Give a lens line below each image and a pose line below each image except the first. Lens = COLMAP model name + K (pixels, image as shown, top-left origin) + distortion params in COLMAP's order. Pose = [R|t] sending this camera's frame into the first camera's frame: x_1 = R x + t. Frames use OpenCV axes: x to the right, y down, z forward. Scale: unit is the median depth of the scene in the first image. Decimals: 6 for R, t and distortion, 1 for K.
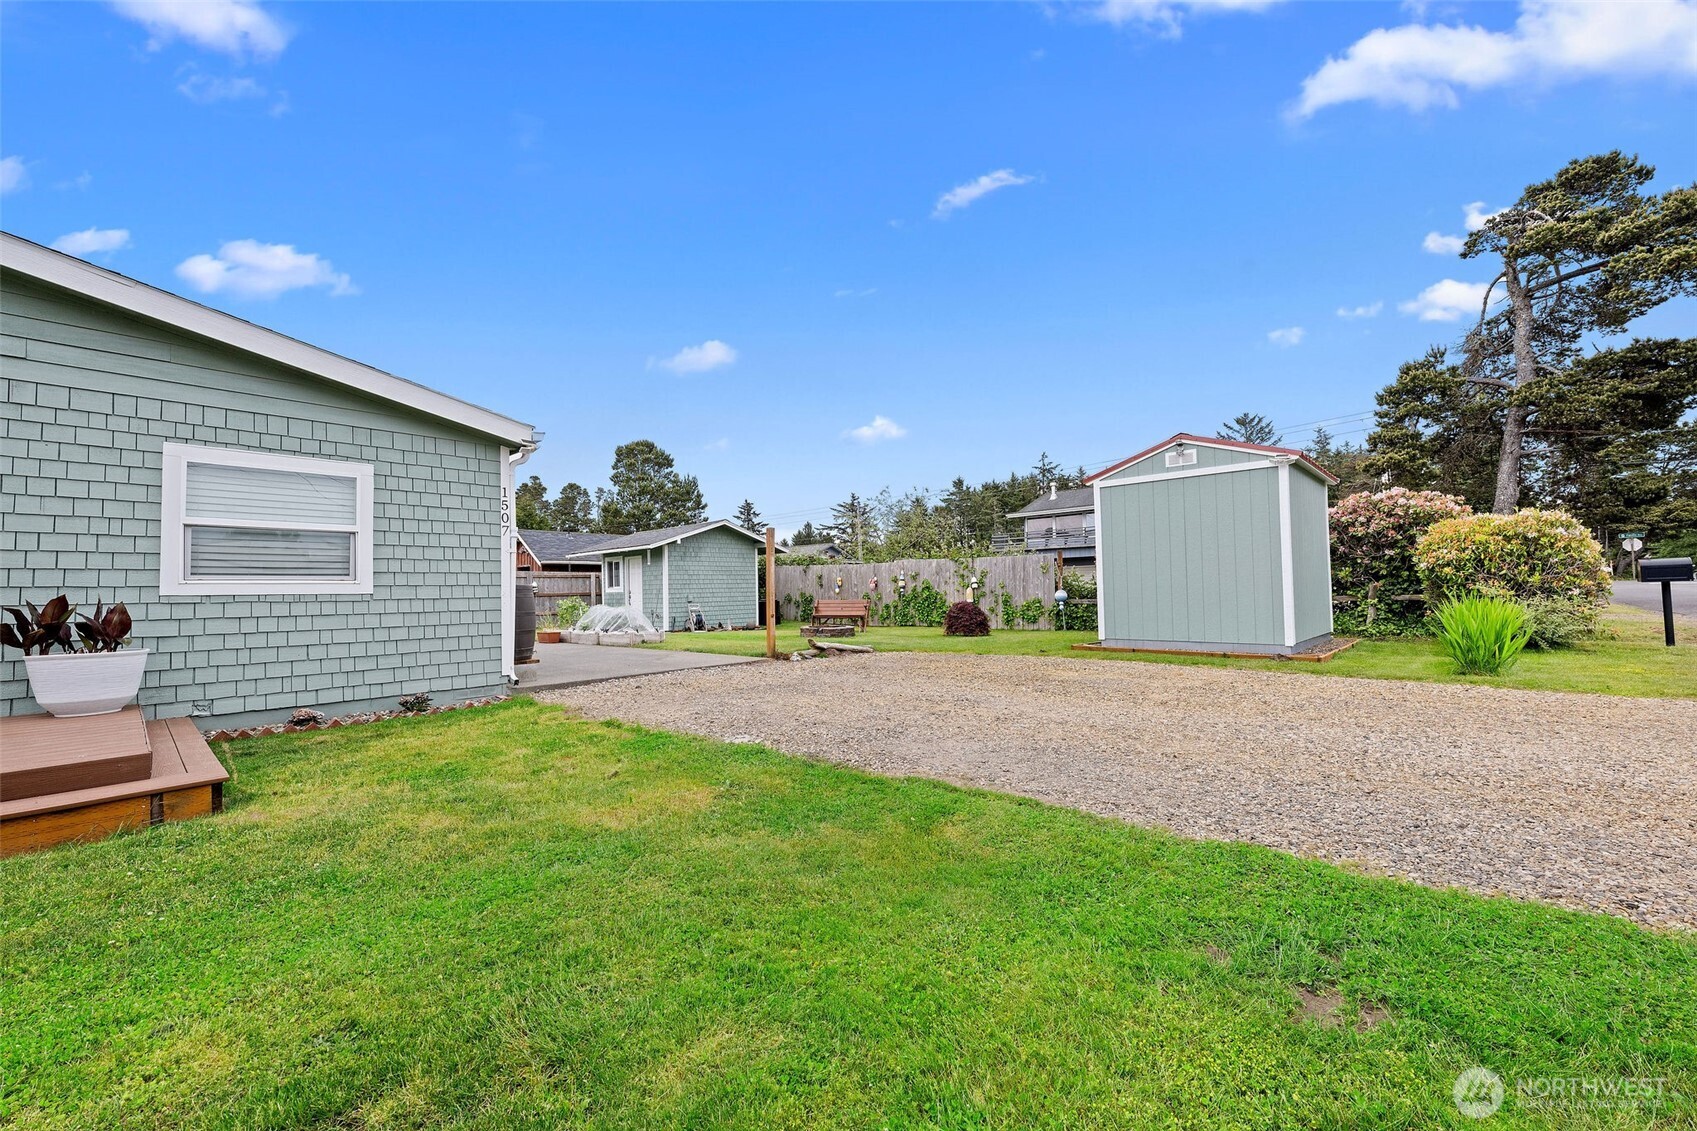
lens RADIAL K [[670.1, 0, 849.8], [0, 670.1, 567.1], [0, 0, 1]] dist [-0.000255, -0.000236]
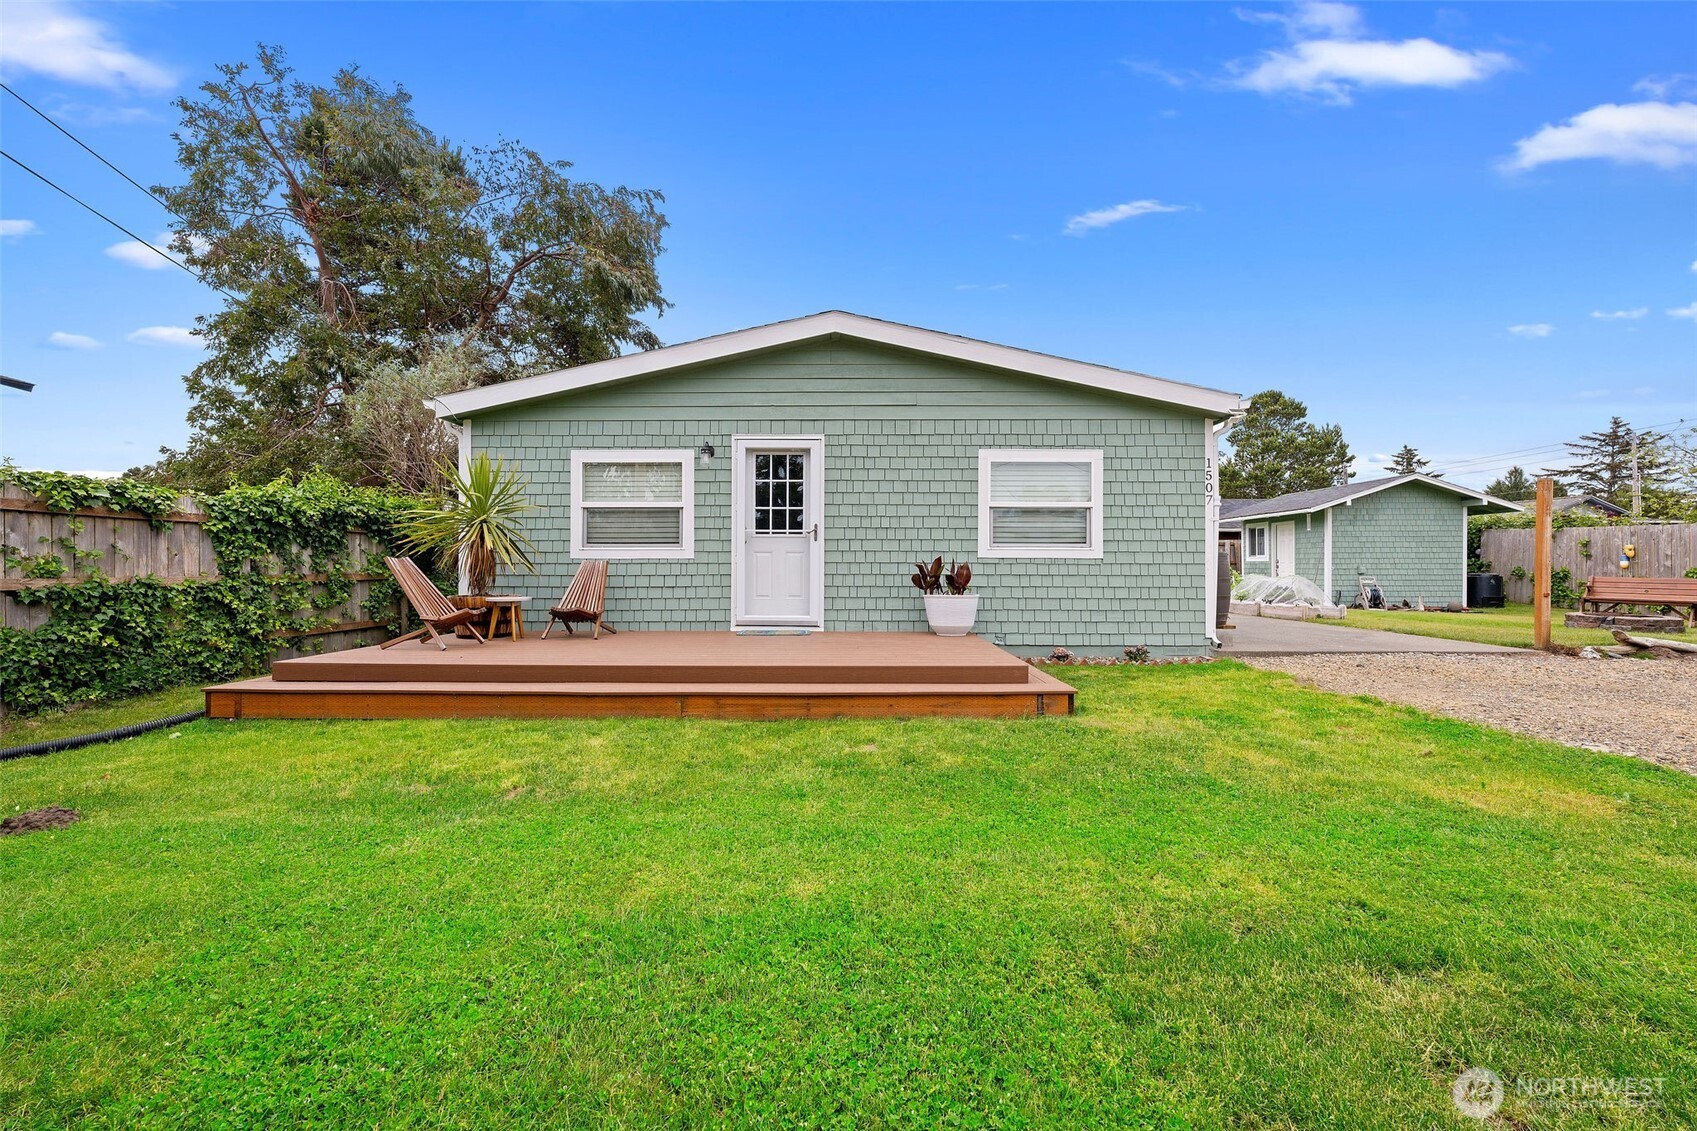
lens RADIAL K [[670.1, 0, 848.0], [0, 670.1, 568.6], [0, 0, 1]] dist [-0.000255, -0.000236]
pose [[0.667550, 0.024117, -0.744174, -0.113632], [0.012727, 0.998960, 0.043791, -0.000412], [0.744456, -0.038703, 0.666548, -0.121932]]
